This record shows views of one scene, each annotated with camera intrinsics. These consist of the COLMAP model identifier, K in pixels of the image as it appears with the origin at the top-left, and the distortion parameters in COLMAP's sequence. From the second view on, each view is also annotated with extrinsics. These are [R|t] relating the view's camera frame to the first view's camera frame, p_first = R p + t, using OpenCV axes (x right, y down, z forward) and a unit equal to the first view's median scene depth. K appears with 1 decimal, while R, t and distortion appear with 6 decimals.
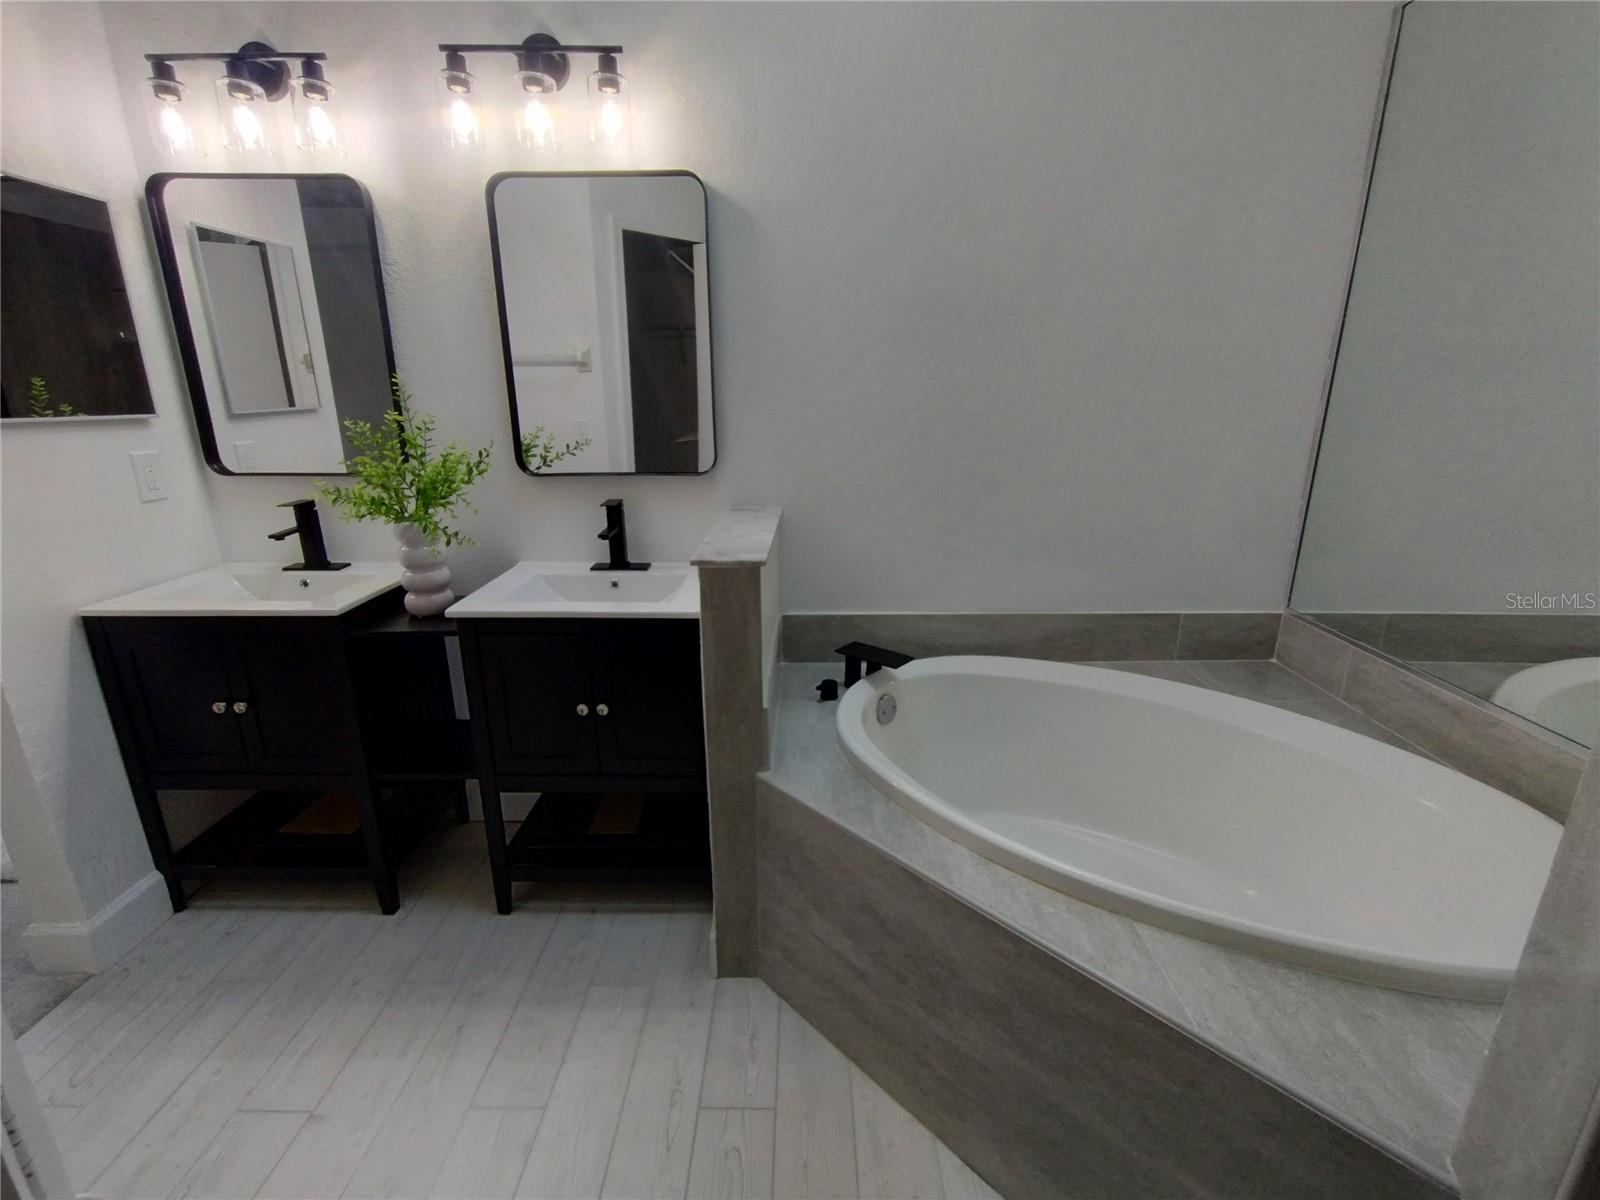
lens RADIAL K [[726.0, 0, 802.4], [0, 726.0, 601.4], [0, 0, 1]] dist [-0.004821, 0.000453]
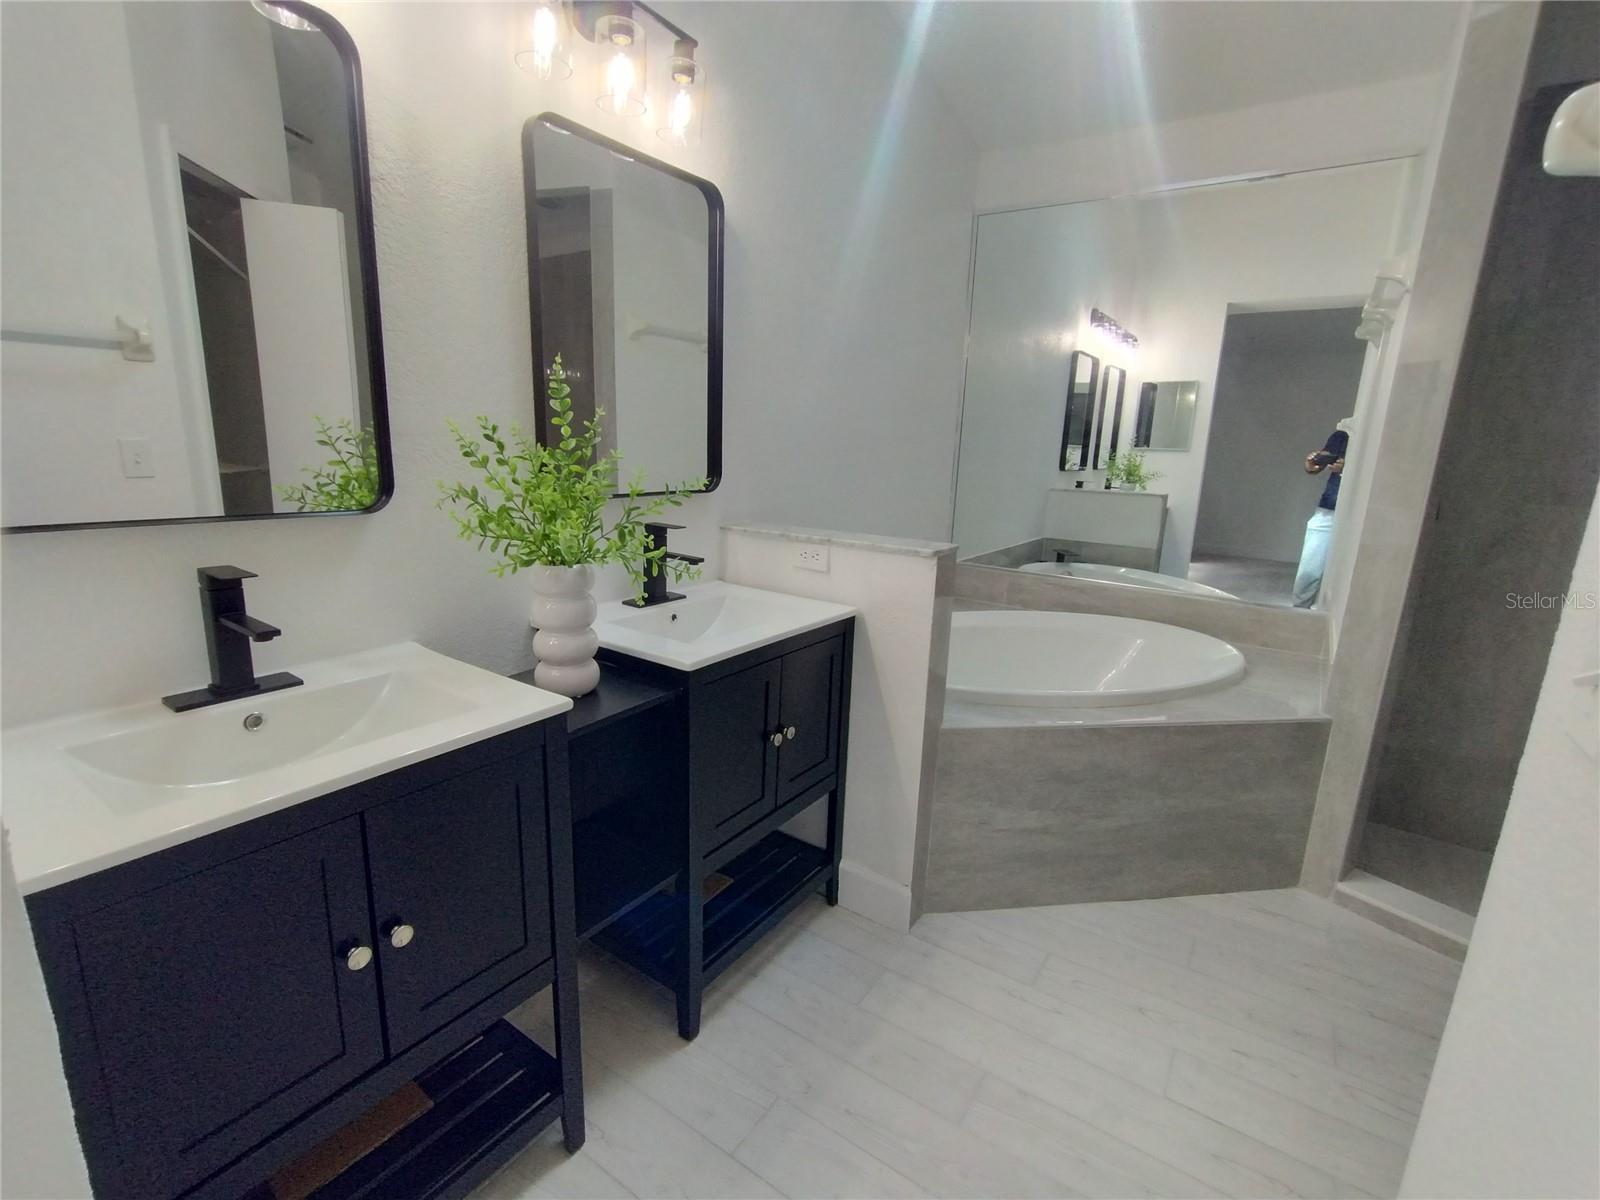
lens RADIAL K [[726.0, 0, 802.4], [0, 726.0, 601.4], [0, 0, 1]] dist [-0.004821, 0.000453]
pose [[0.570310, -0.163412, 0.805011, -1.035845], [0.199931, 0.978155, 0.056918, -0.071683], [-0.796727, 0.128486, 0.590523, 0.415507]]
